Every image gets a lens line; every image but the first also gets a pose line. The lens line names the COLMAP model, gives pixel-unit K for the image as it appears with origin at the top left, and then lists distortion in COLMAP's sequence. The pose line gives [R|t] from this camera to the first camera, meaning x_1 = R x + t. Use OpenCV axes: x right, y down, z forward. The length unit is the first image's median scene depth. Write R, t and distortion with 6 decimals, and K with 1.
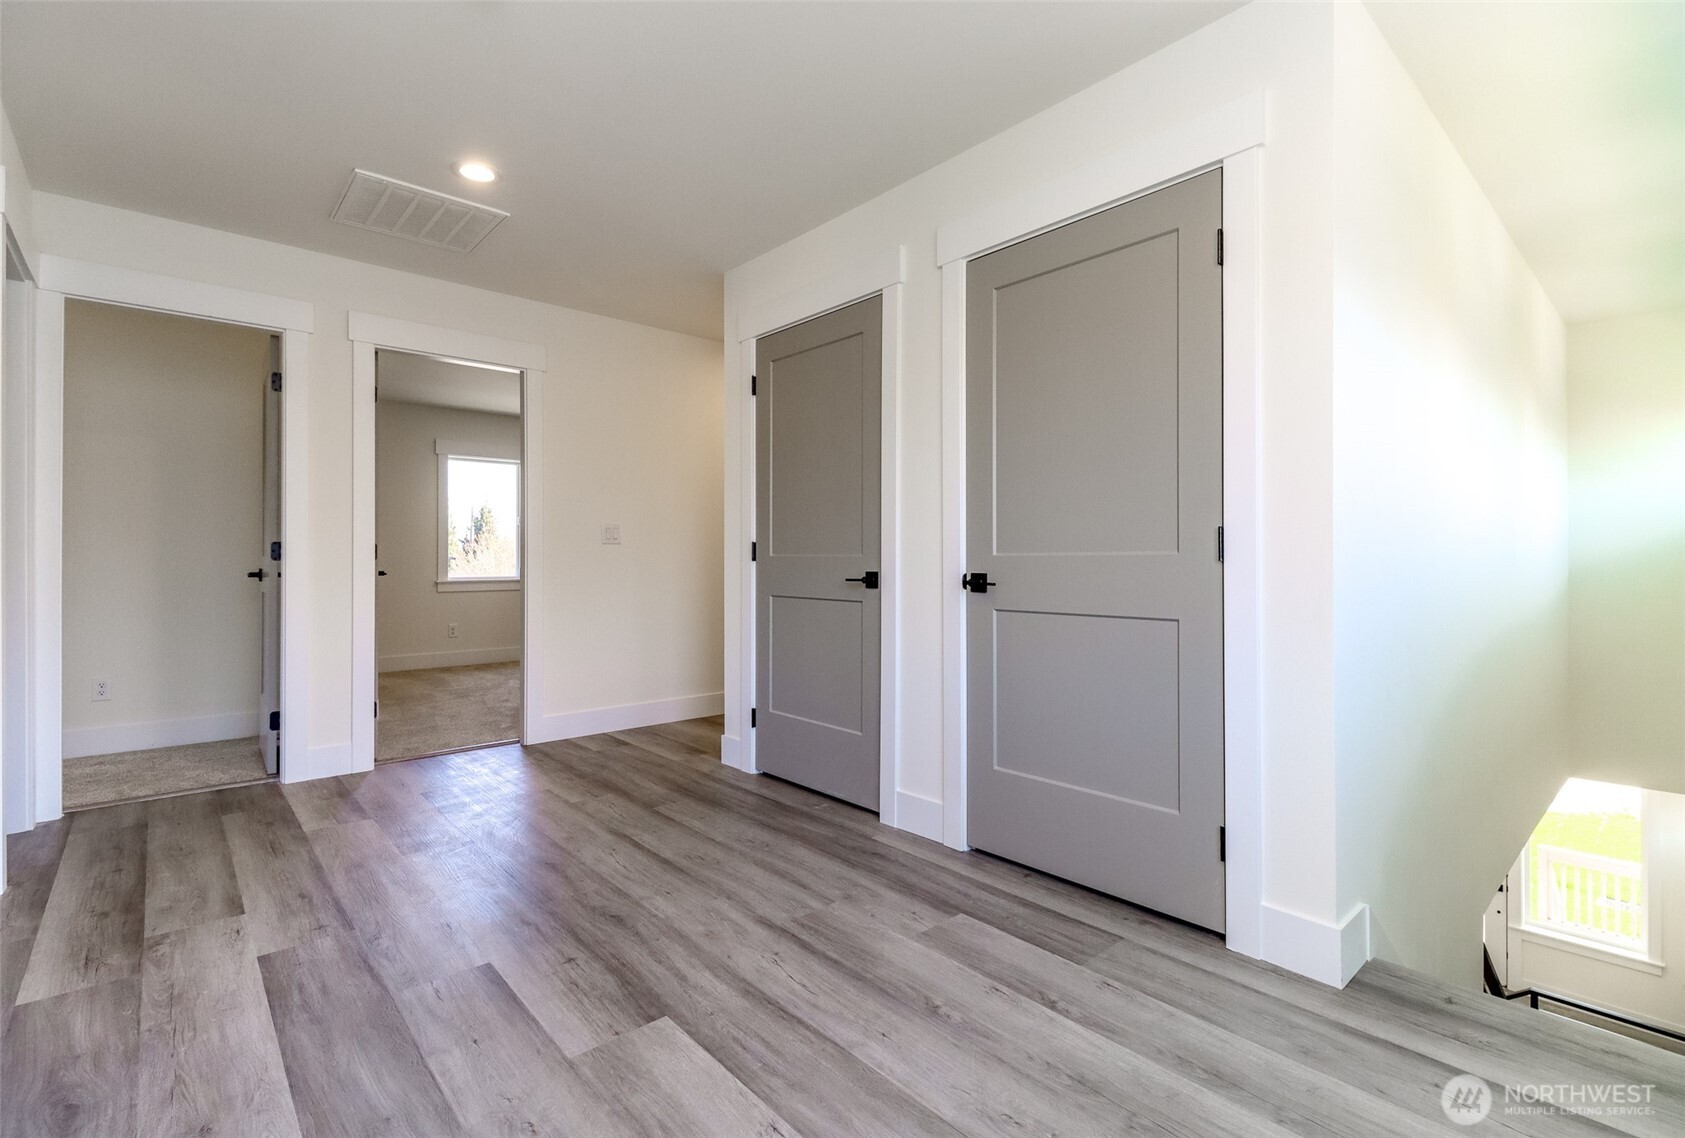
lens RADIAL K [[775.0, 0, 863.6], [0, 775.0, 554.4], [0, 0, 1]] dist [-0.000525, -0.000498]
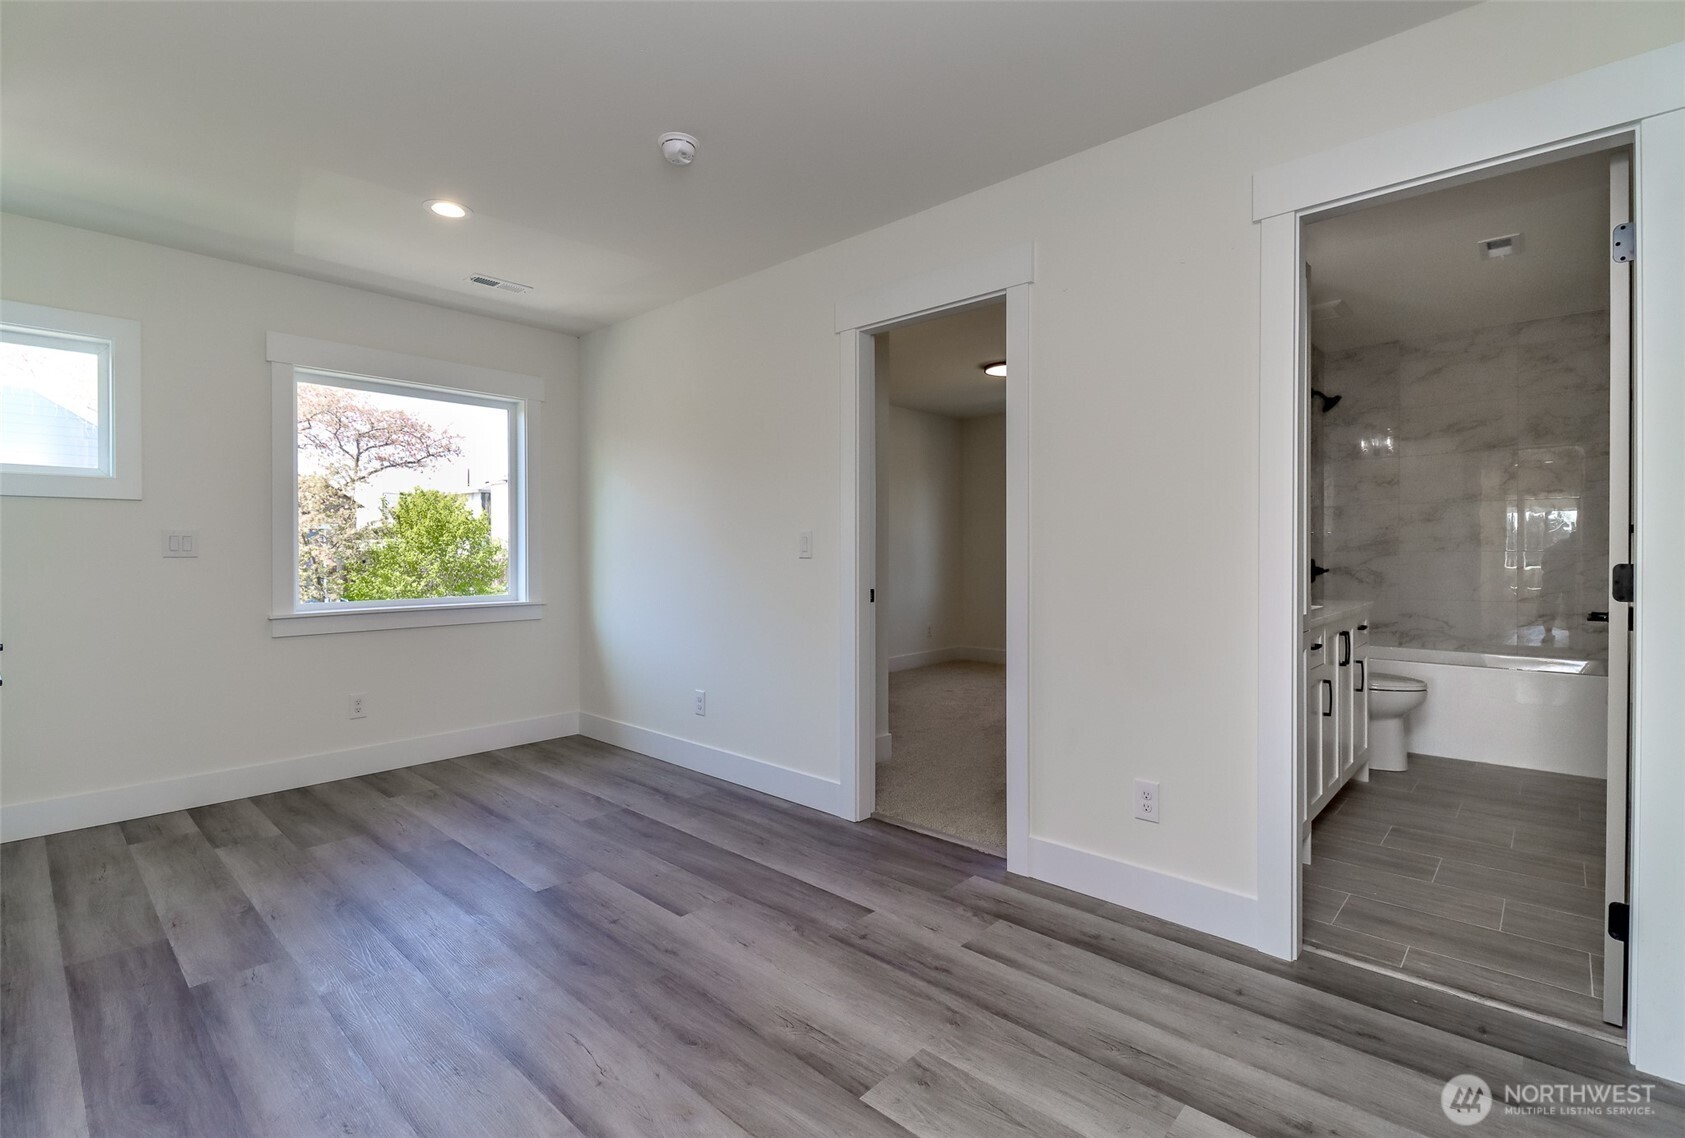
lens RADIAL K [[775.0, 0, 863.6], [0, 775.0, 554.4], [0, 0, 1]] dist [-0.000525, -0.000498]
pose [[-0.994897, 0.001459, -0.100885, -0.622419], [0.001310, 0.999998, 0.001550, -0.050872], [0.100887, 0.001410, -0.994897, 2.164754]]
